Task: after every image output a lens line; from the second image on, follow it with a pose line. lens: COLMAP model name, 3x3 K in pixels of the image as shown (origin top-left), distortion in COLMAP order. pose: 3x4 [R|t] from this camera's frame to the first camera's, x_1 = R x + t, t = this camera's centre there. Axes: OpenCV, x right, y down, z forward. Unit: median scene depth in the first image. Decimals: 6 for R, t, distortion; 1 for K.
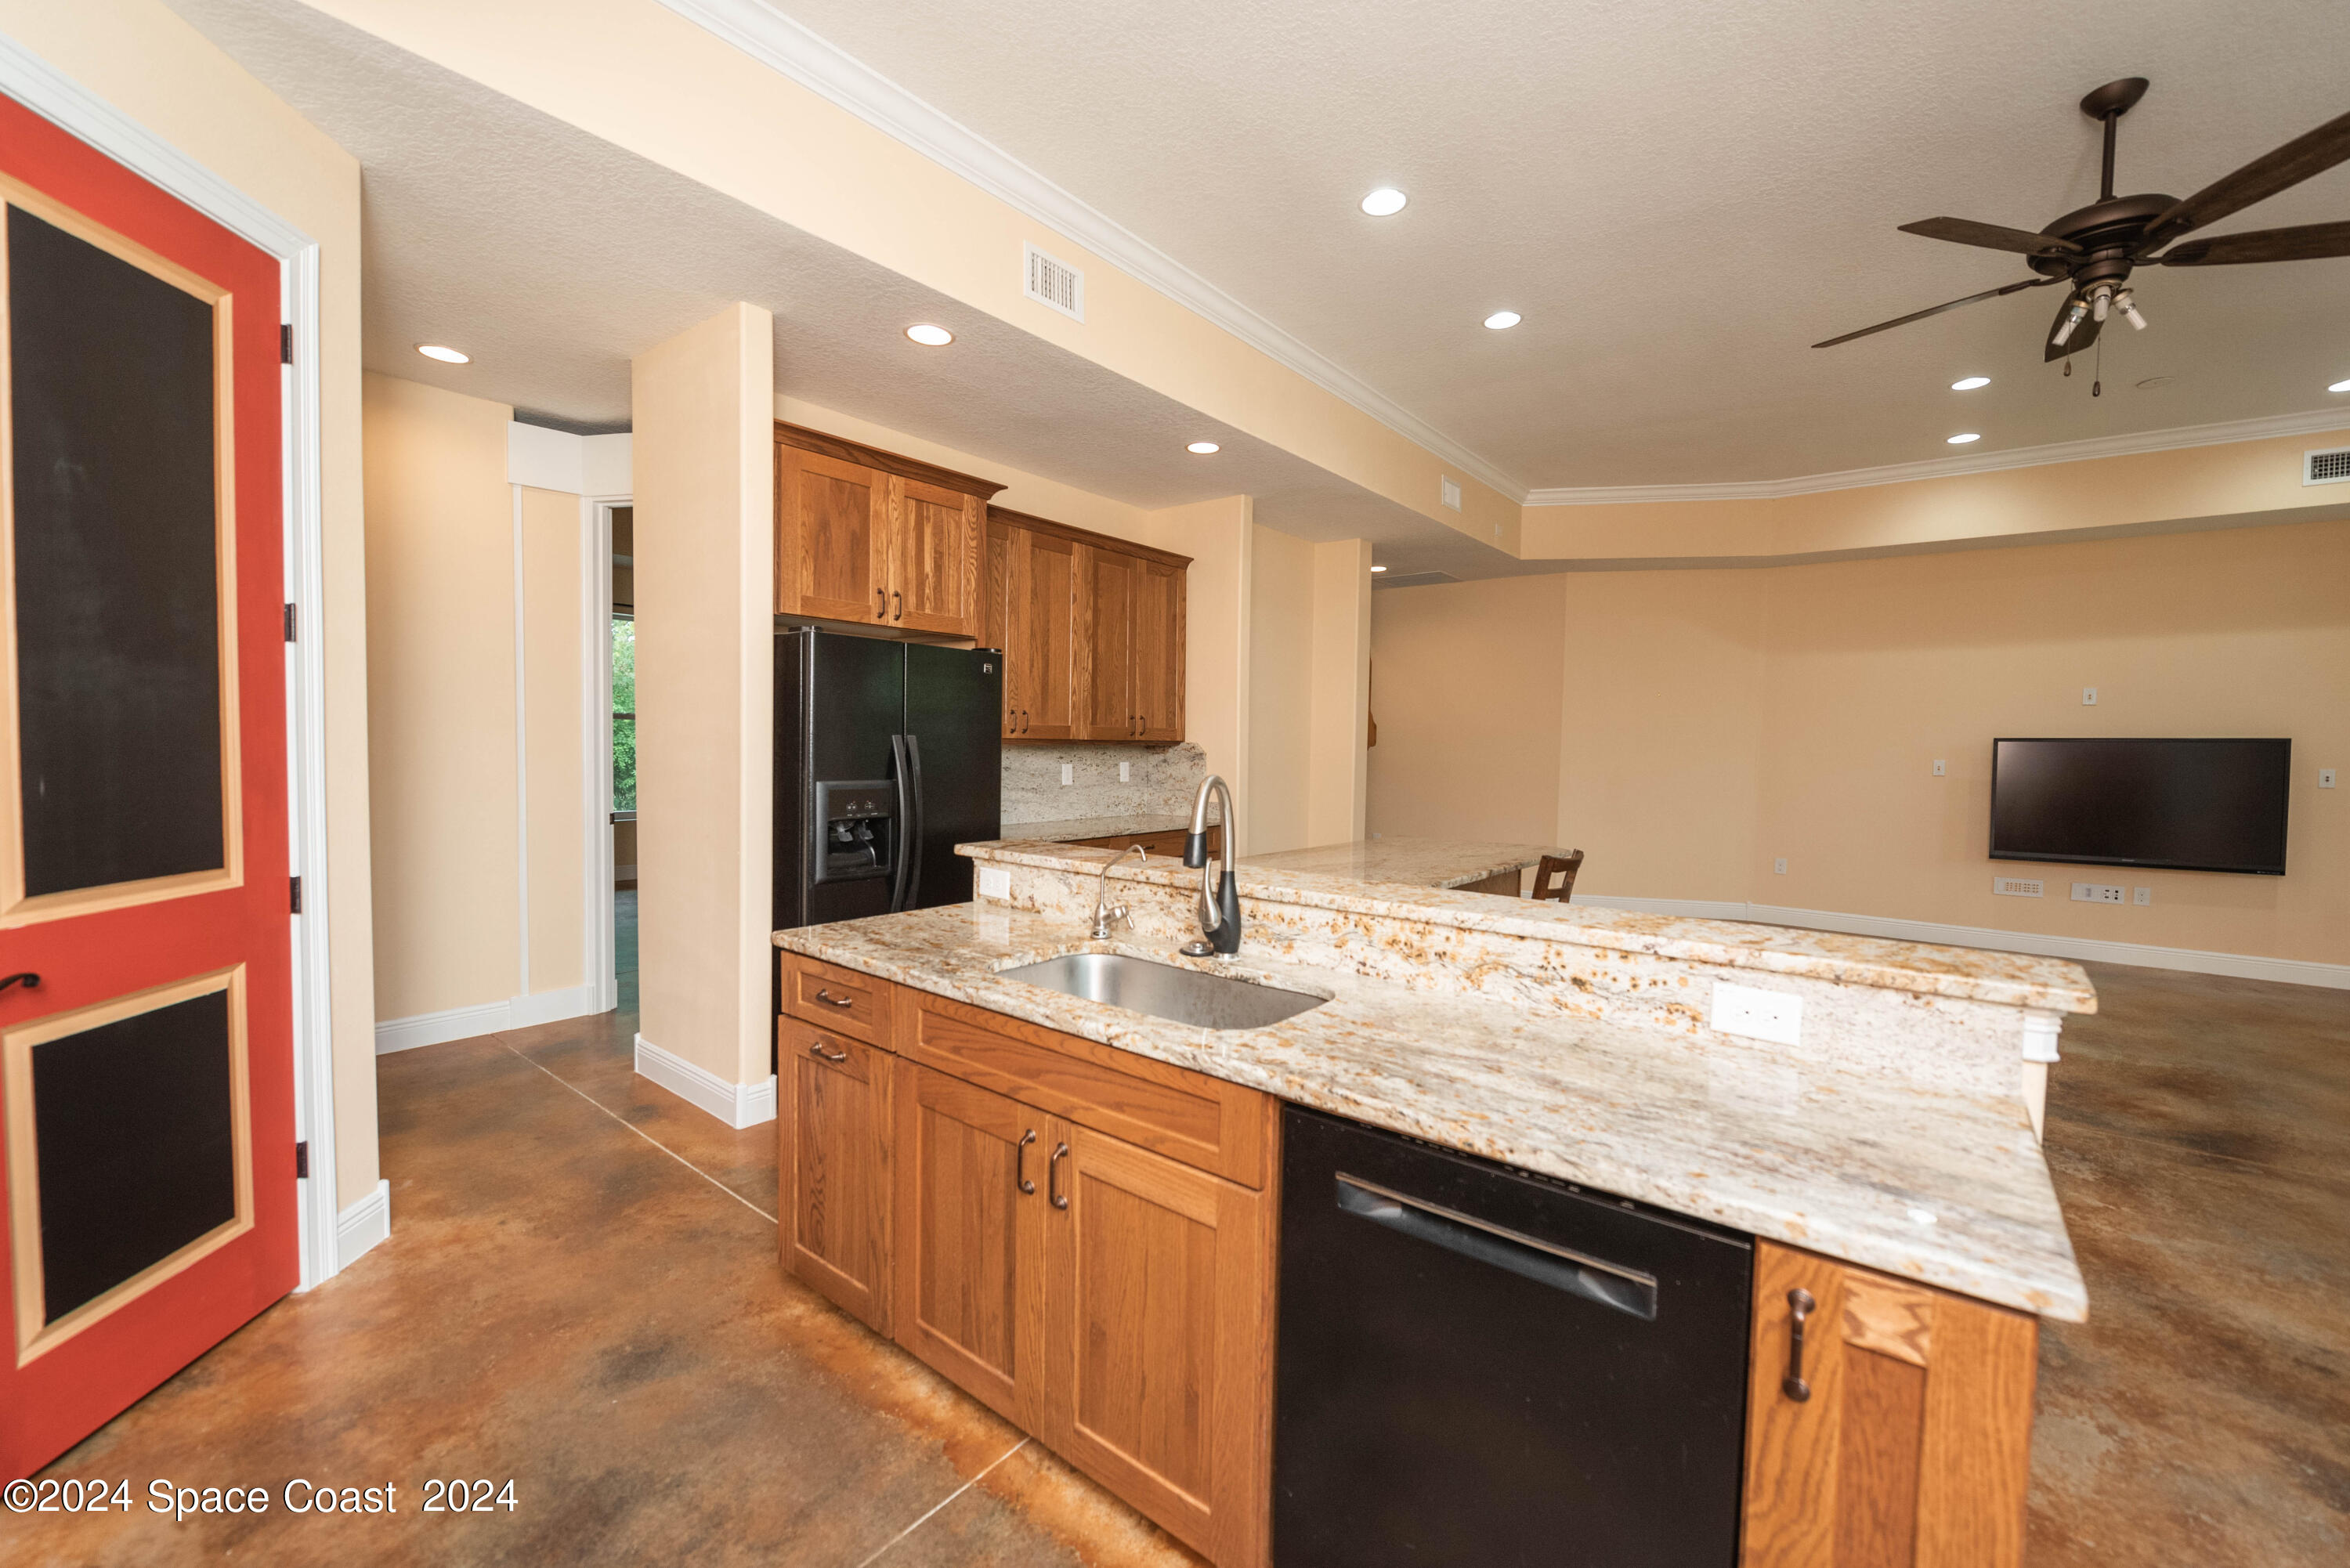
lens RADIAL K [[940.2, 0, 1169.4], [0, 940.2, 795.3], [0, 0, 1]] dist [-0.004300, -0.002564]
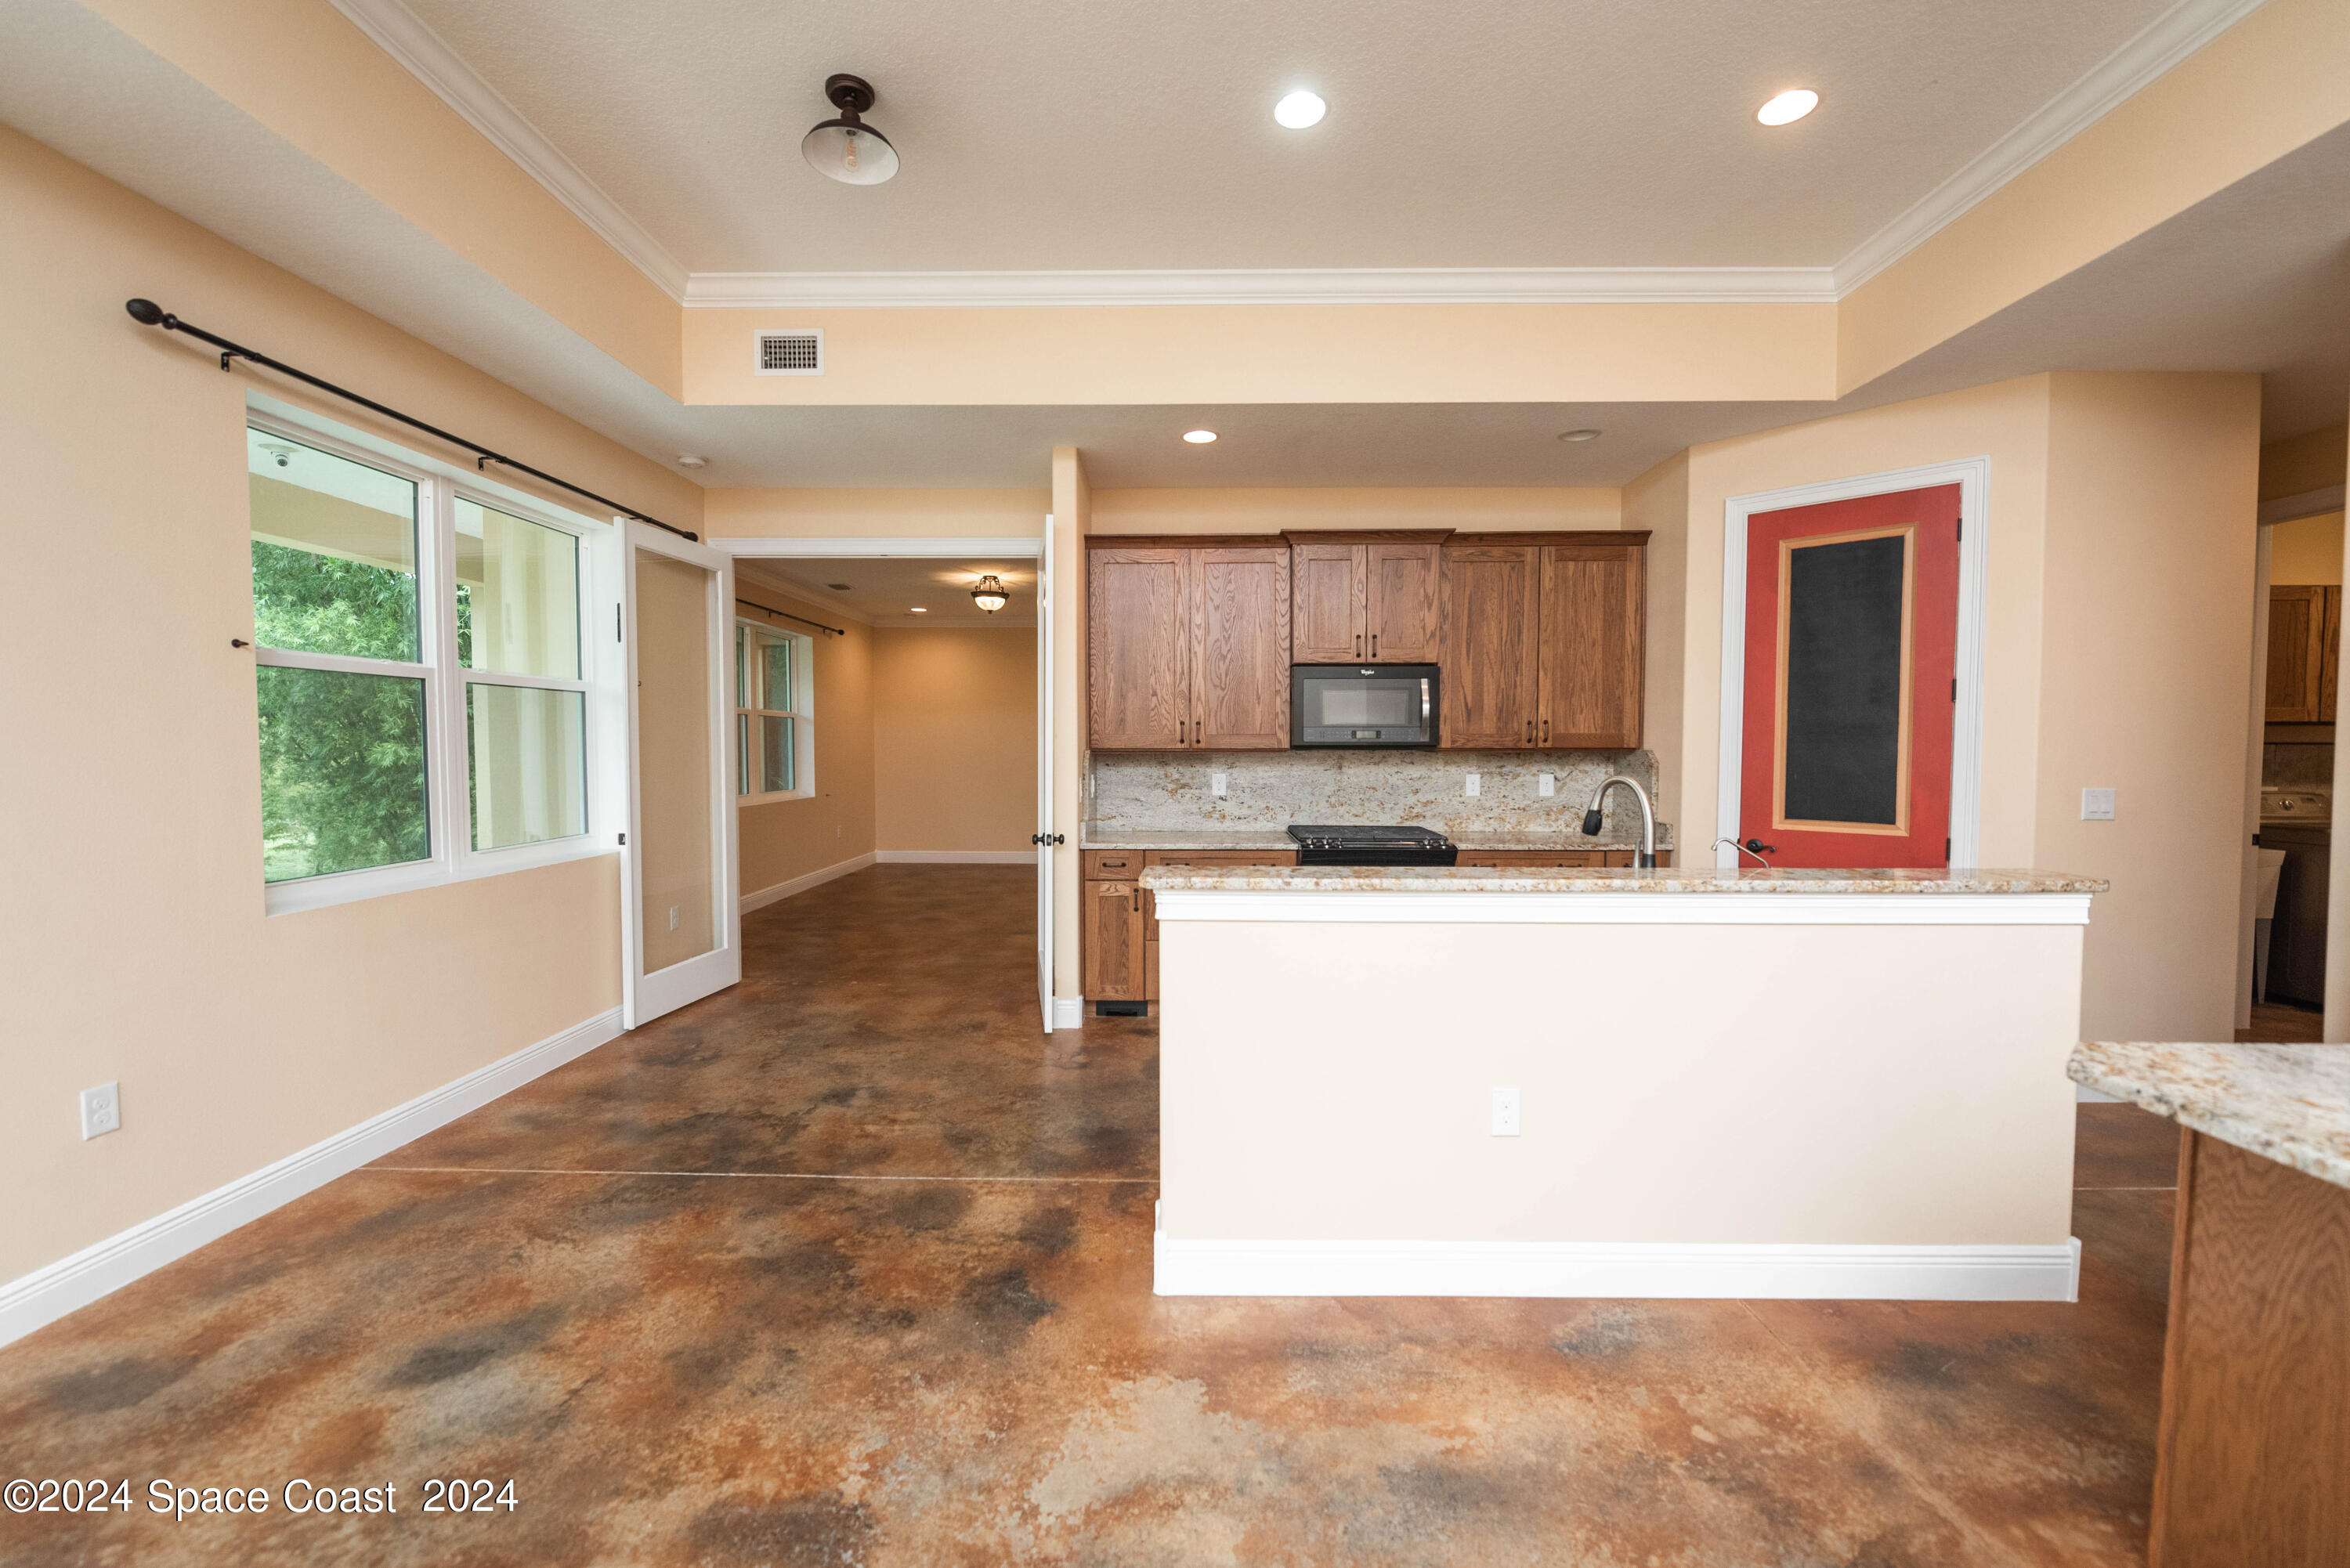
lens RADIAL K [[940.2, 0, 1173.8], [0, 940.2, 783.8], [0, 0, 1]] dist [-0.004300, -0.002564]
pose [[-0.793177, 0.006612, -0.608956, 0.732899], [-0.050598, 0.995768, 0.076717, -0.042329], [0.606886, 0.091661, -0.789486, 0.881912]]
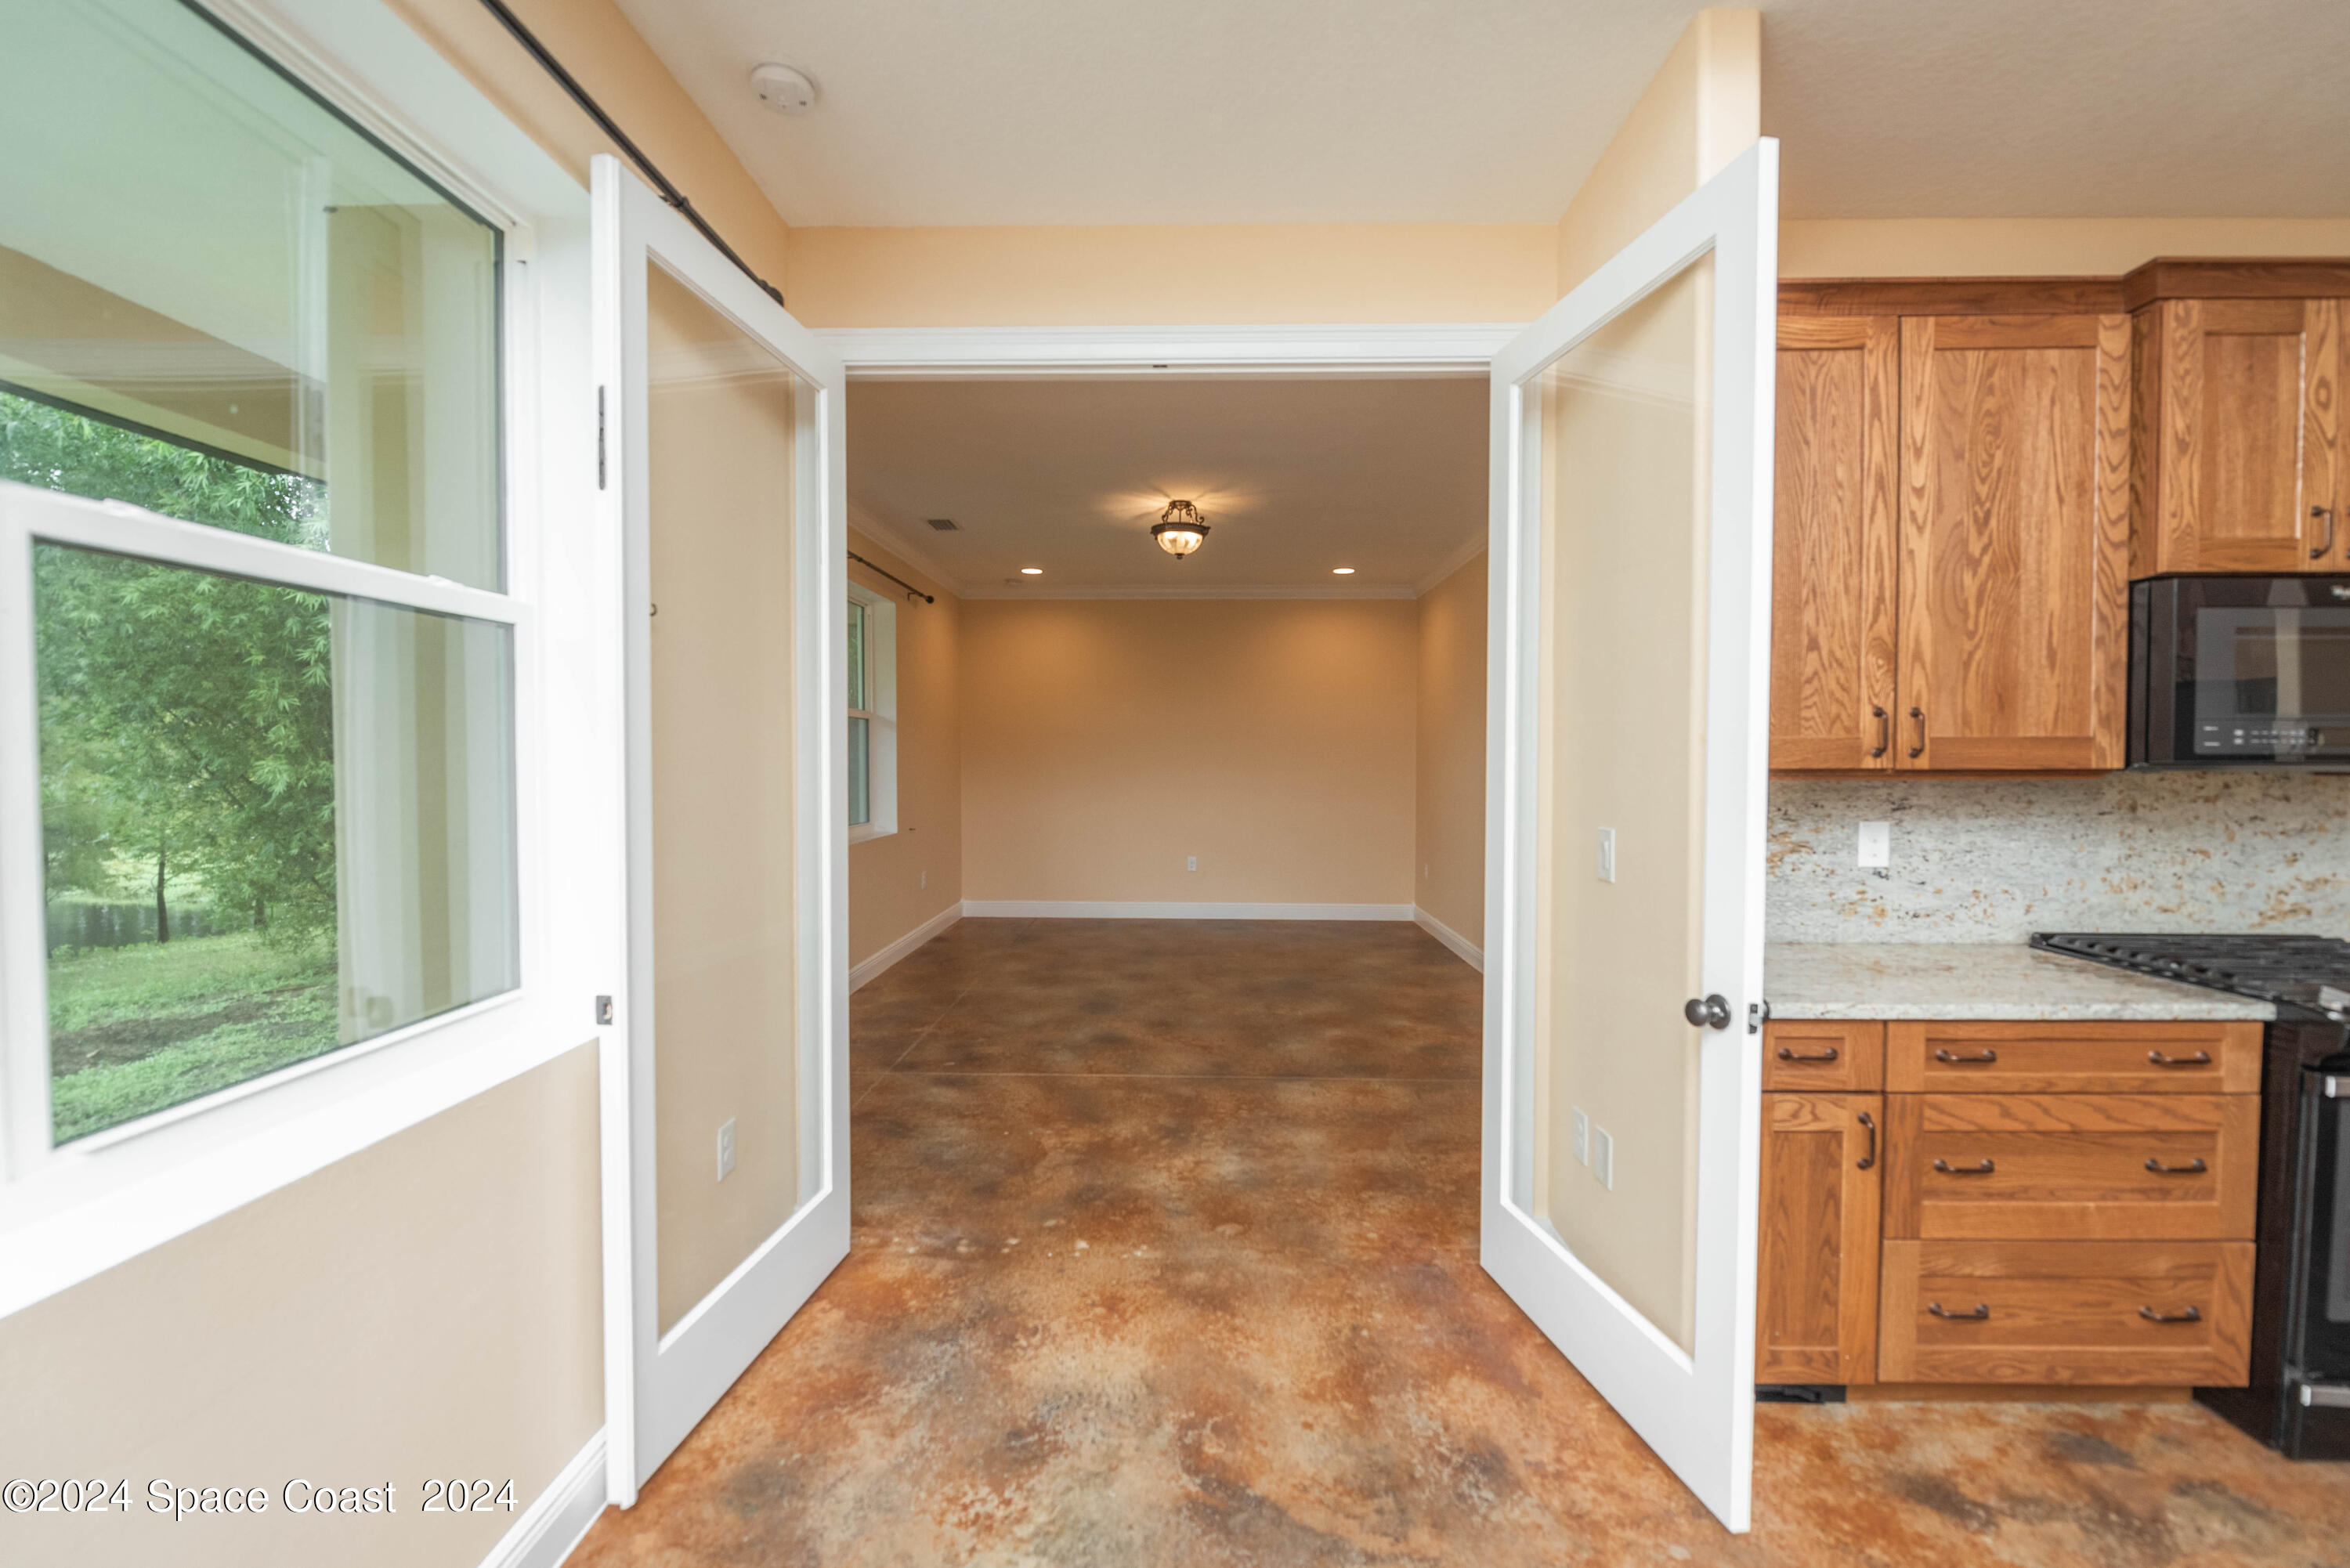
lens RADIAL K [[940.2, 0, 1165.8], [0, 940.2, 781.4], [0, 0, 1]] dist [-0.004300, -0.002564]
pose [[-0.798577, -0.002976, -0.601885, 0.620481], [-0.050030, 0.996855, 0.061452, 0.003201], [0.599810, 0.079187, -0.796215, 0.038810]]
